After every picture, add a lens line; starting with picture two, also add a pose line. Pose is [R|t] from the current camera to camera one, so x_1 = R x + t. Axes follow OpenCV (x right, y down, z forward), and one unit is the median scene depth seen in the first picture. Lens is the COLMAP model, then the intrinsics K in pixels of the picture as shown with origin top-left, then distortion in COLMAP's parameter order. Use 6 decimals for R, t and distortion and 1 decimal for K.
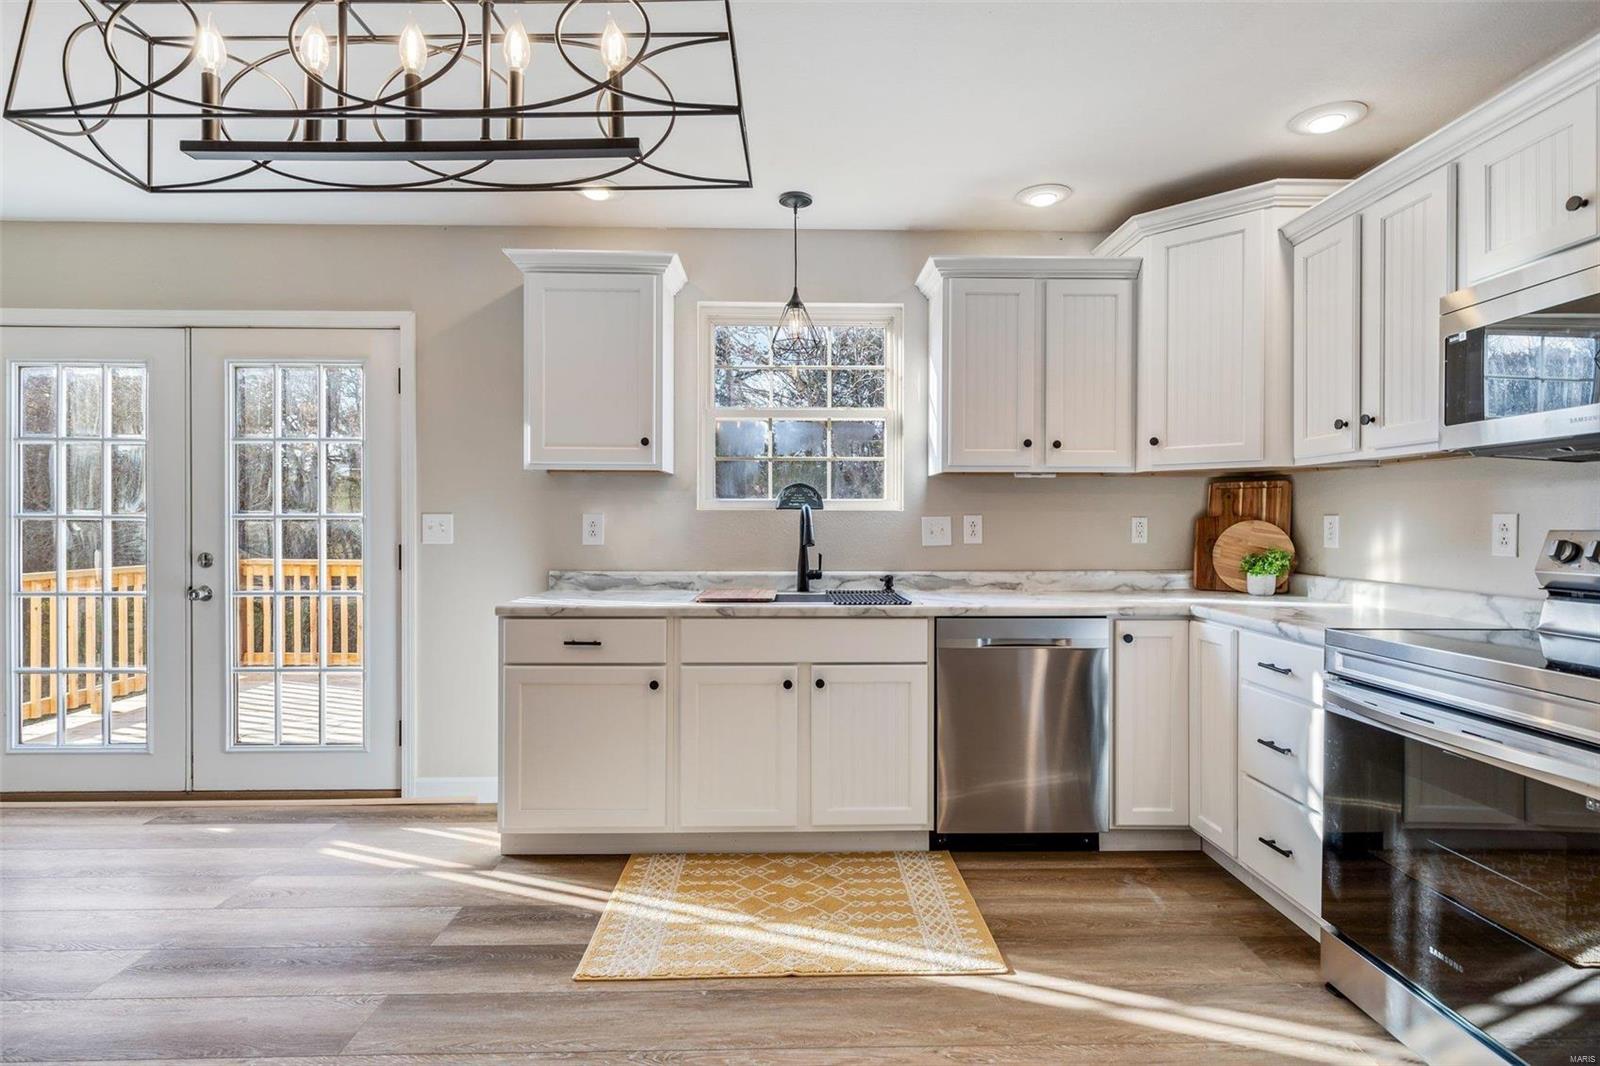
lens RADIAL K [[791.5, 0, 812.2], [0, 791.5, 526.5], [0, 0, 1]] dist [-0.000325, -0.001081]
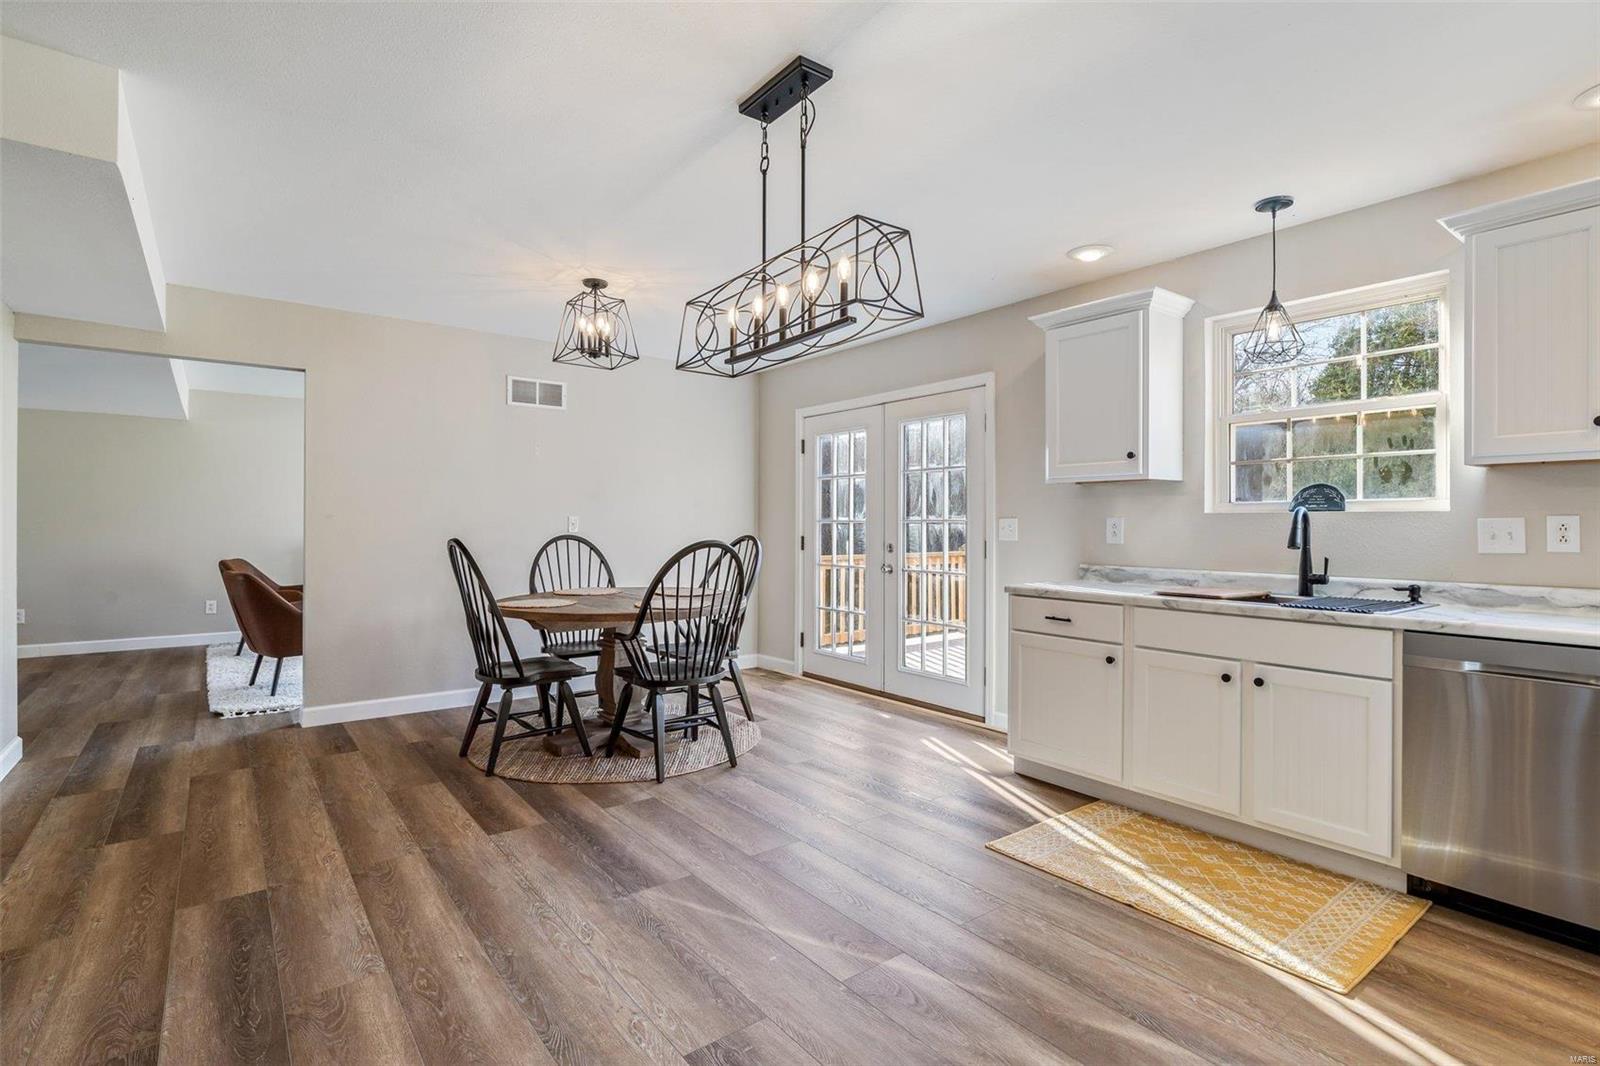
lens RADIAL K [[773.4, 0, 814.4], [0, 773.4, 524.2], [0, 0, 1]] dist [-0.000970, -0.000269]
pose [[0.594041, -0.000091, -0.804435, 0.452788], [-0.005607, 0.999975, -0.004253, 0.001884], [0.804415, 0.007037, 0.594025, -0.054192]]
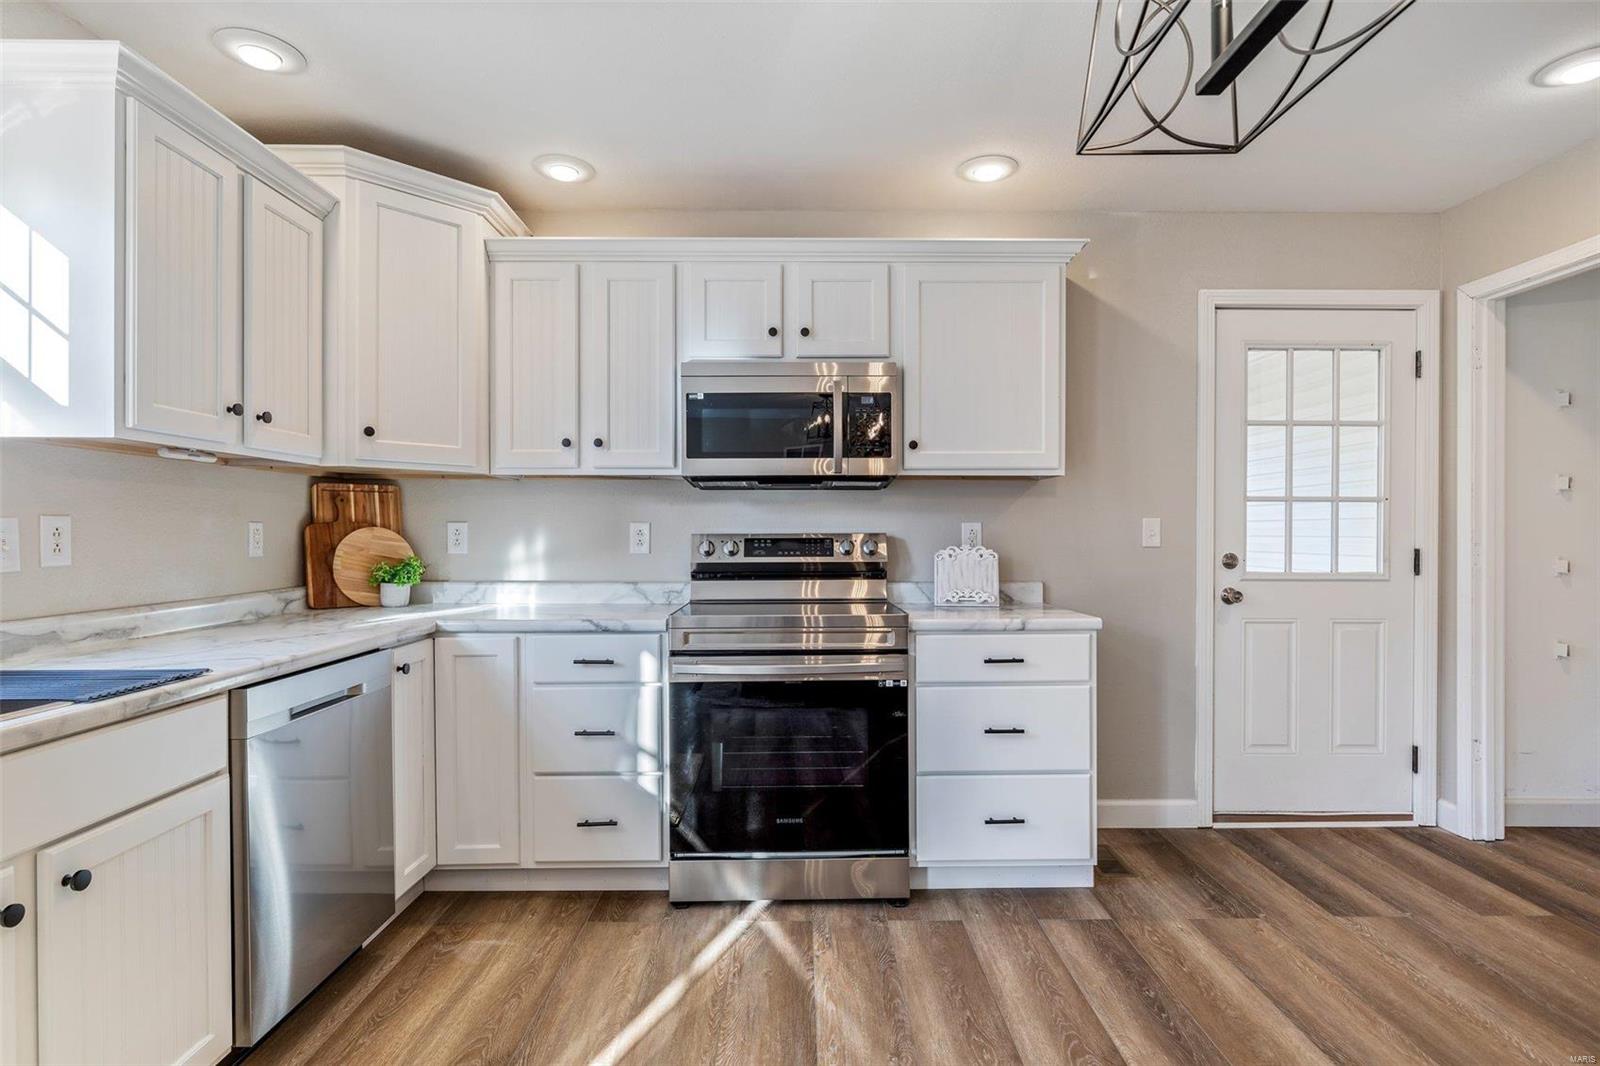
lens RADIAL K [[810.0, 0, 806.1], [0, 810.0, 535.3], [0, 0, 1]] dist [-0.002020, 0.000546]
pose [[0.028274, -0.006166, 0.999581, -0.425493], [0.005603, 0.999966, 0.006010, -0.000836], [-0.999584, 0.005431, 0.028308, 0.542785]]
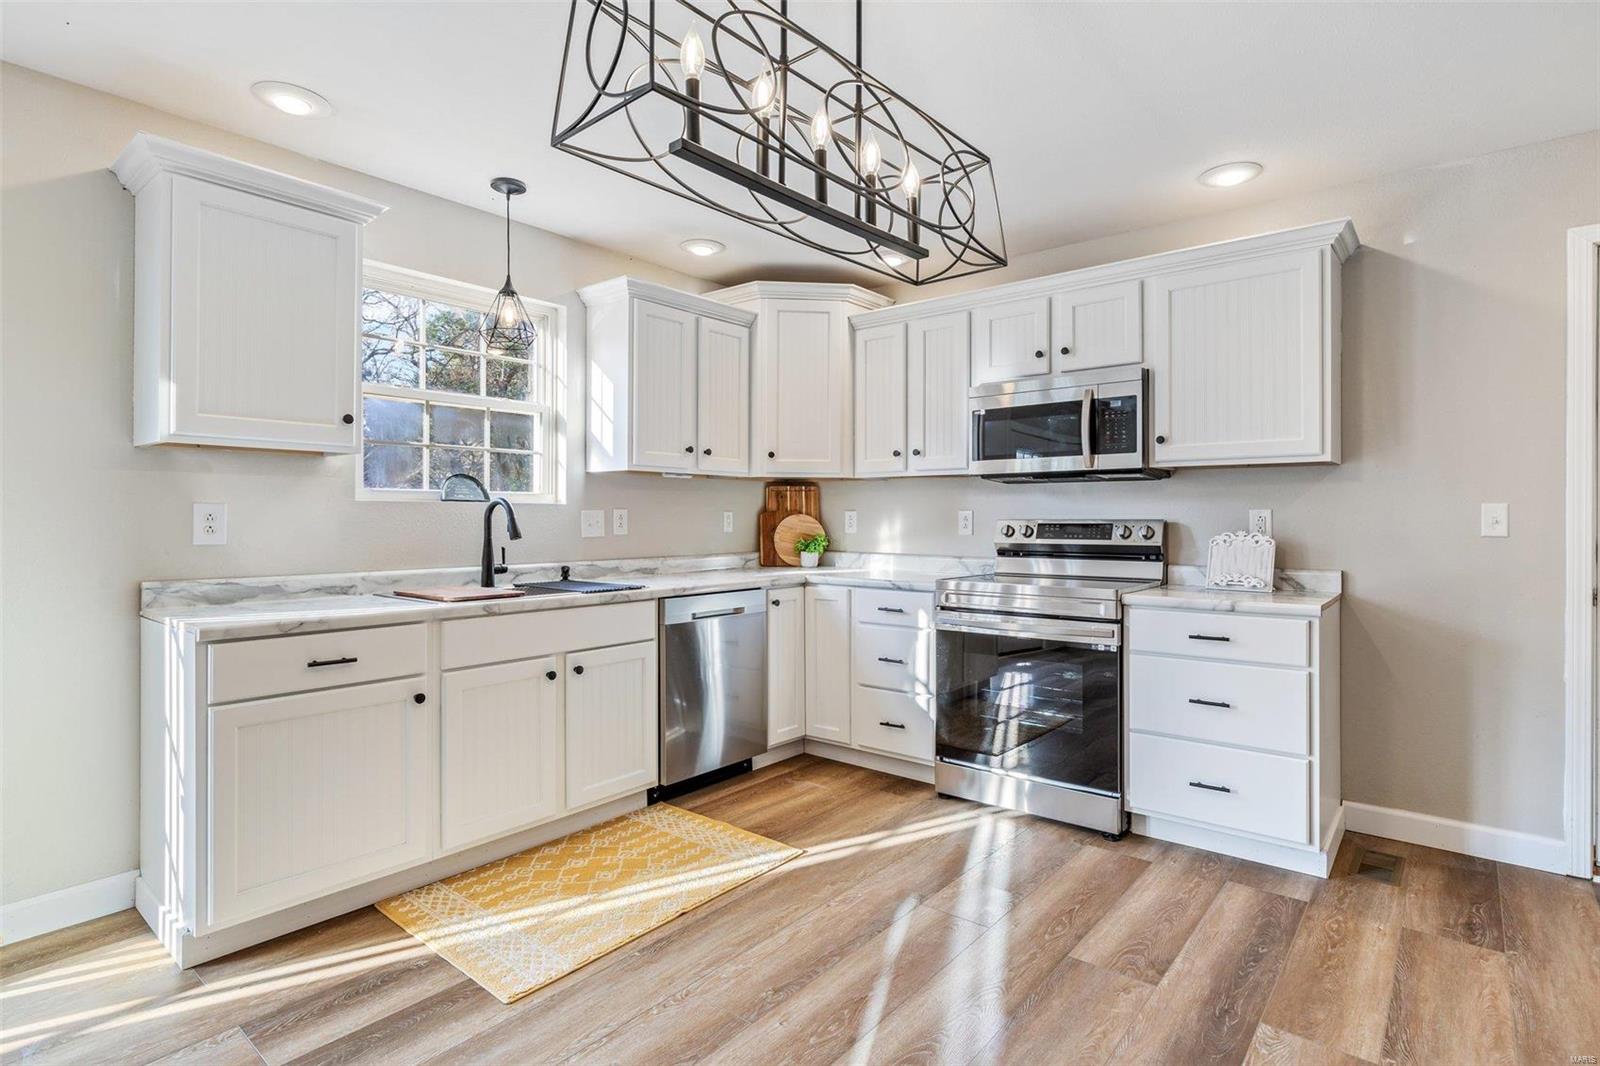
lens RADIAL K [[791.5, 0, 813.4], [0, 791.5, 515.8], [0, 0, 1]] dist [-0.000325, -0.001081]
pose [[0.655924, 0.000503, 0.754827, -0.550853], [0.003593, 0.999986, -0.003788, 0.000608], [-0.754819, 0.005196, 0.655913, 0.078881]]
